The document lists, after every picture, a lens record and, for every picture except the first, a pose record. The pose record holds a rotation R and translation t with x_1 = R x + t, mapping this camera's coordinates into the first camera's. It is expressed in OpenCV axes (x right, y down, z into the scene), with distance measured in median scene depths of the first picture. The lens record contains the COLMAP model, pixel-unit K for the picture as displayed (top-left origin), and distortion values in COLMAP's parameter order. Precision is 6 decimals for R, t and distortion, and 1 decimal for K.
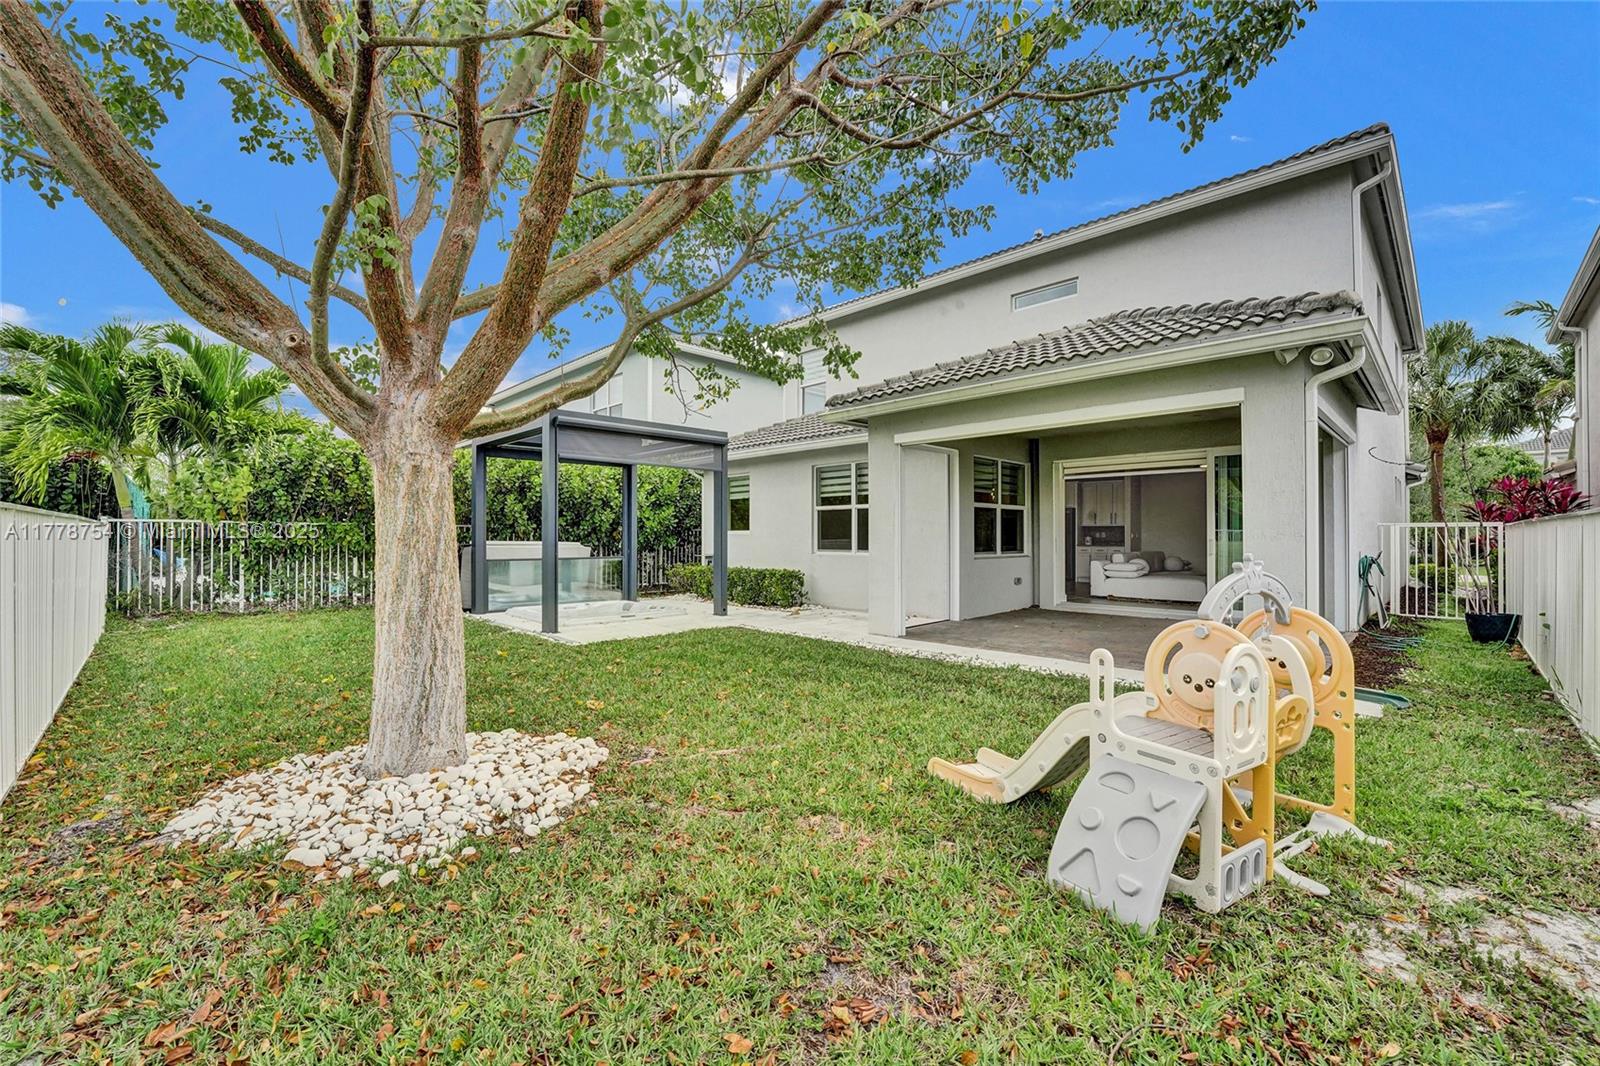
lens RADIAL K [[653.4, 0, 816.8], [0, 653.4, 527.6], [0, 0, 1]] dist [0.001859, 0.000043]
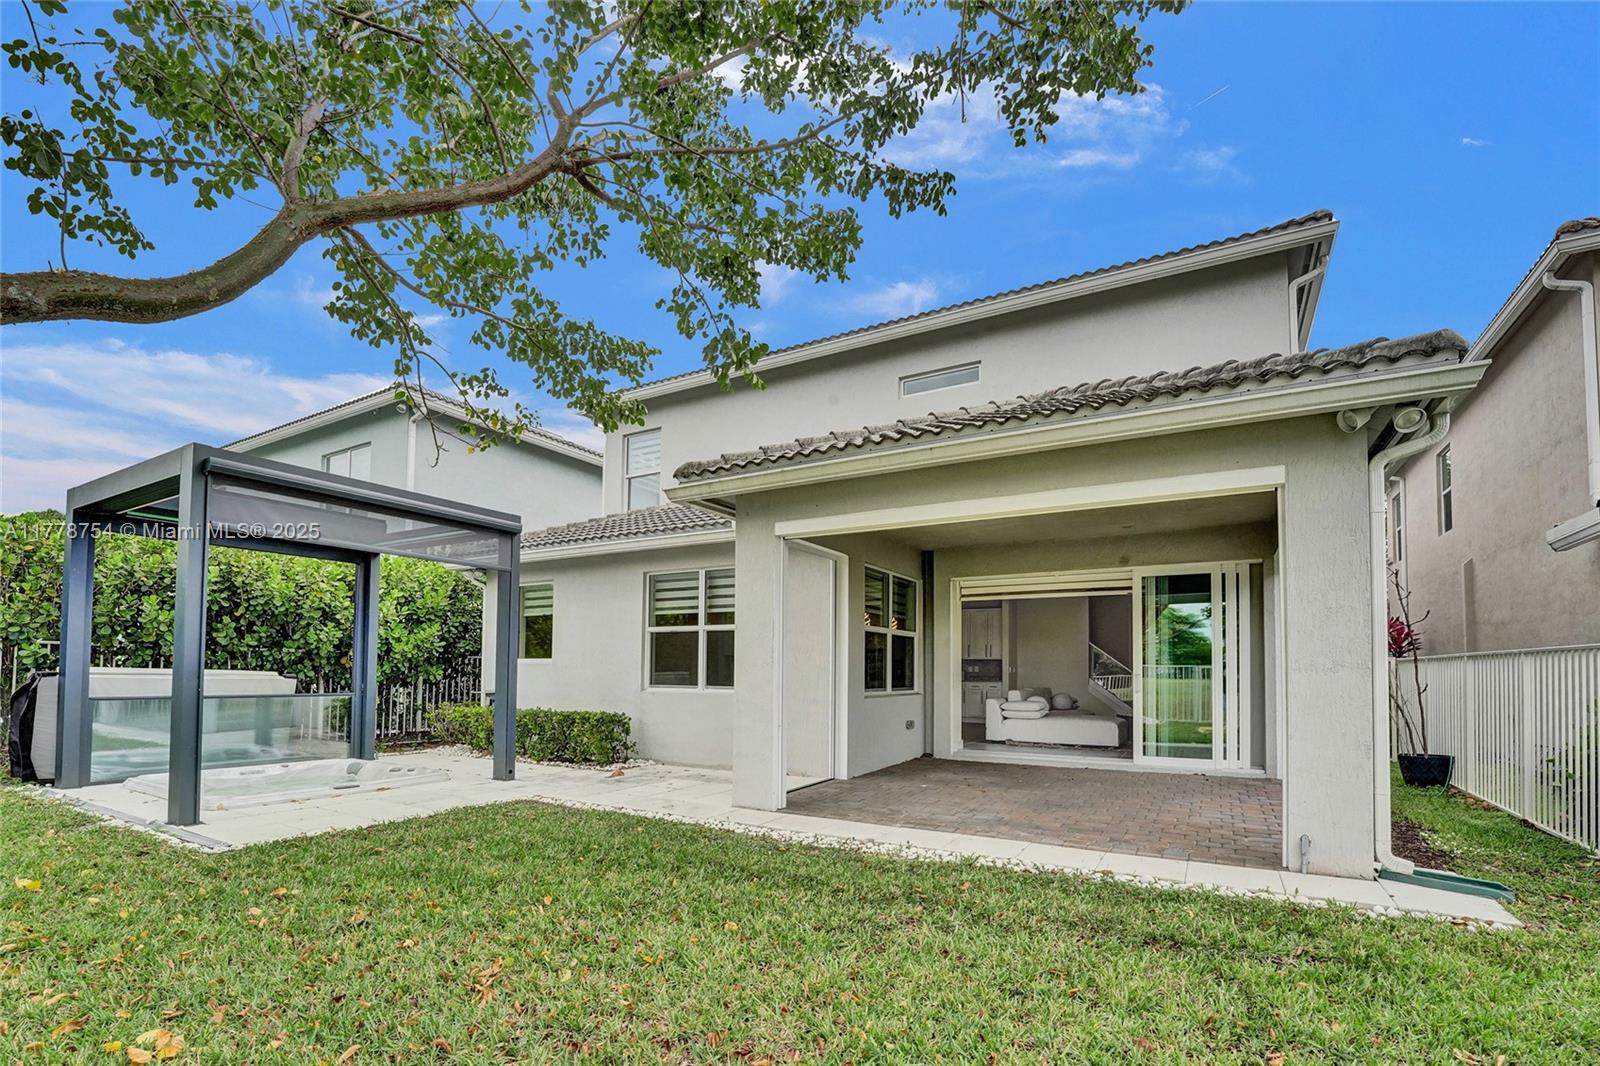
lens RADIAL K [[694.9, 0, 840.7], [0, 694.9, 648.3], [0, 0, 1]] dist [-0.008952, -0.000168]
pose [[0.957851, 0.018910, 0.286641, -0.018640], [-0.013441, 0.999688, -0.021036, 0.006165], [-0.286950, 0.016296, 0.957807, 0.187880]]
